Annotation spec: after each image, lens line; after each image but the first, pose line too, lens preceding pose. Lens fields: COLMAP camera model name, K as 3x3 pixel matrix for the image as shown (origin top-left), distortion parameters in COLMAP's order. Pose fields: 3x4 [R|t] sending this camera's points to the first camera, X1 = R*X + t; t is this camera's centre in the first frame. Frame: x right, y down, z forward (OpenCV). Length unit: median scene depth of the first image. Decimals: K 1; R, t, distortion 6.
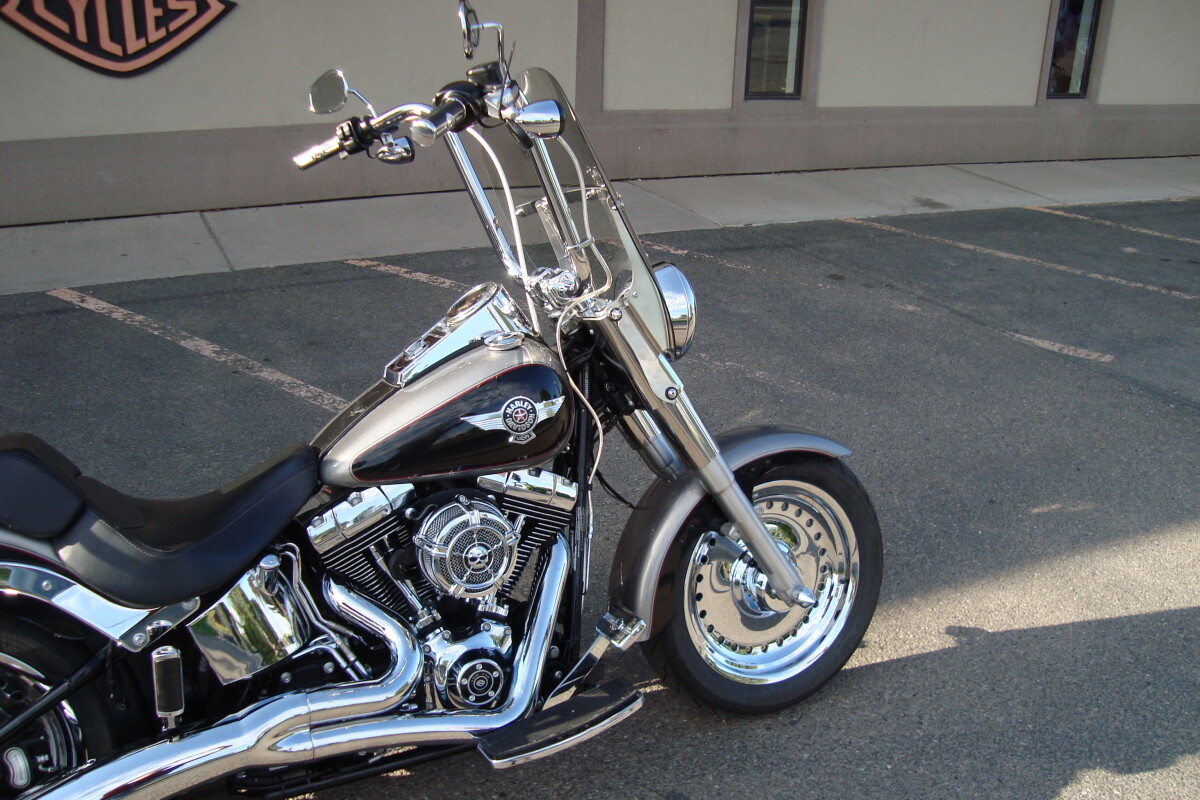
lens RADIAL K [[1192.7, 0, 600.0], [0, 1192.7, 400.0], [0, 0, 1]] dist [-0.196178, 0.226693]
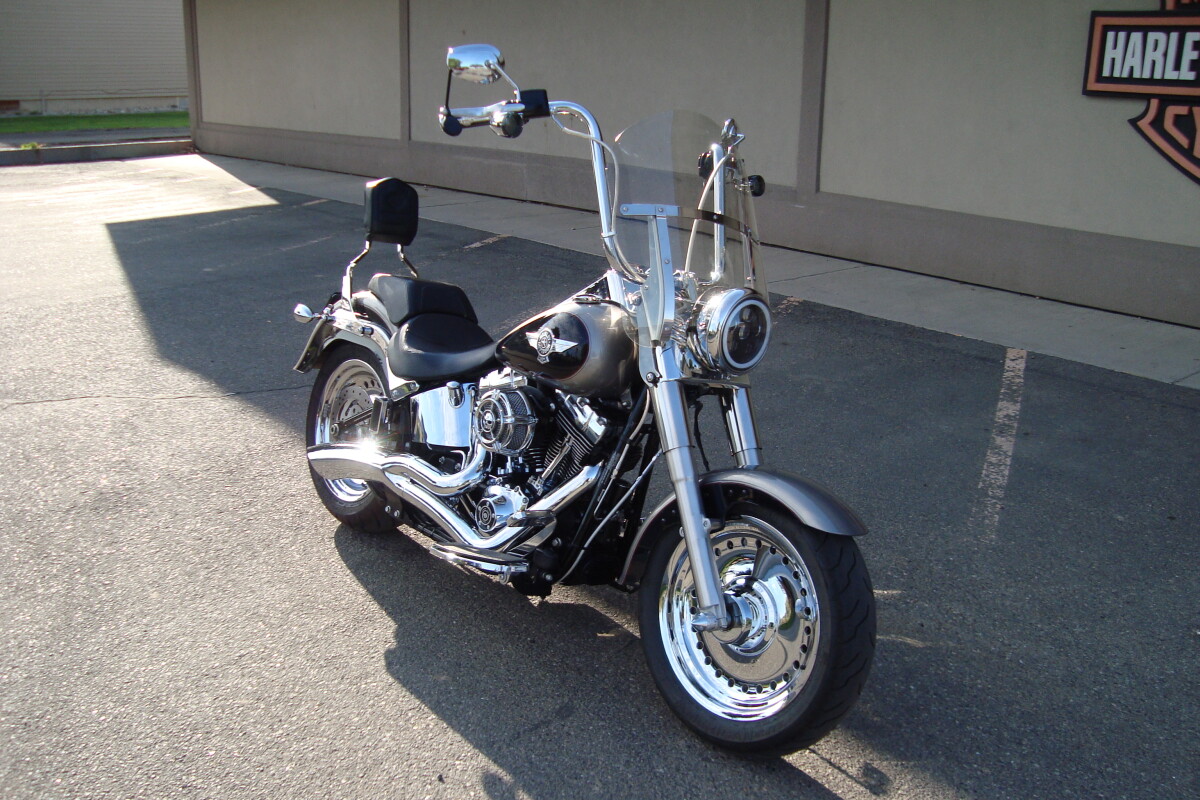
lens RADIAL K [[1192.7, 0, 600.0], [0, 1192.7, 400.0], [0, 0, 1]] dist [-0.196178, 0.226693]
pose [[0.266804, 0.257899, -0.928603, 0.907787], [-0.377660, 0.914448, 0.145459, -0.106612], [0.886673, 0.311887, 0.341376, 0.442056]]
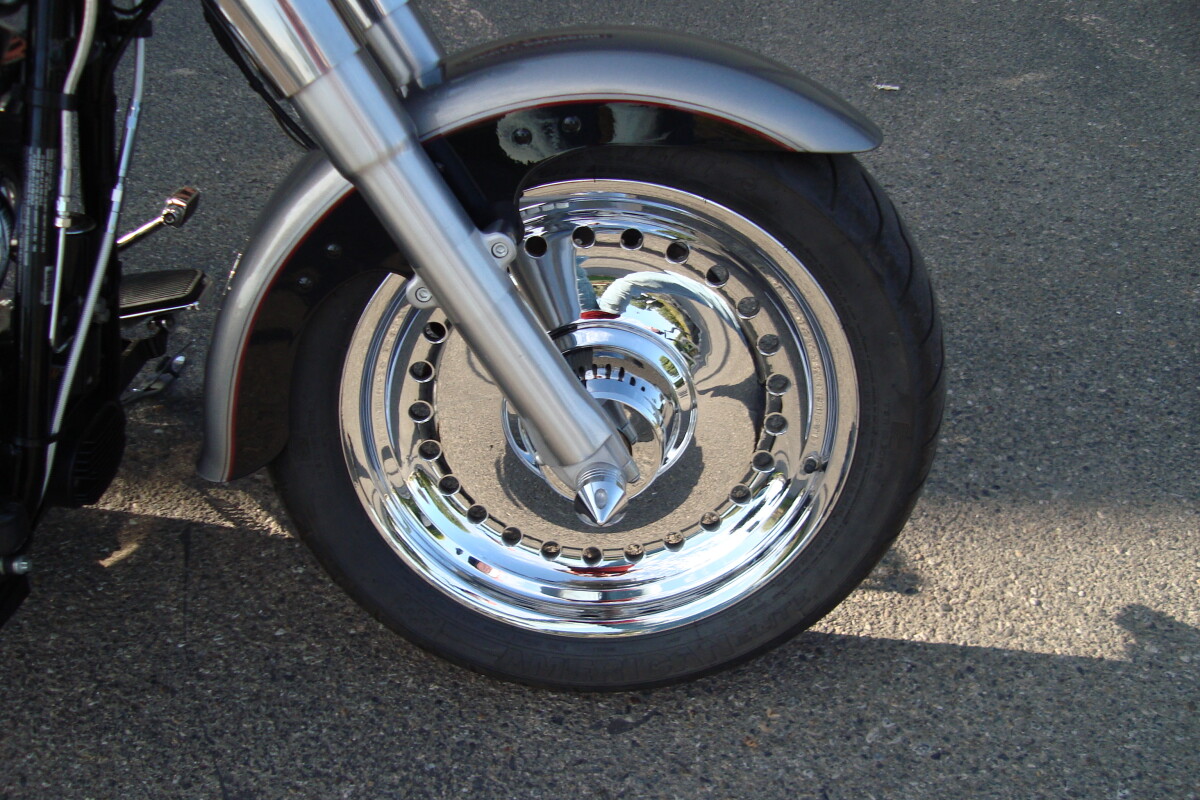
lens RADIAL K [[1192.7, 0, 600.0], [0, 1192.7, 400.0], [0, 0, 1]] dist [-0.196178, 0.226693]
pose [[0.902440, 0.277277, -0.329727, 0.249907], [-0.165237, 0.929591, 0.329480, 0.010212], [0.397868, -0.242853, 0.884716, 0.575846]]
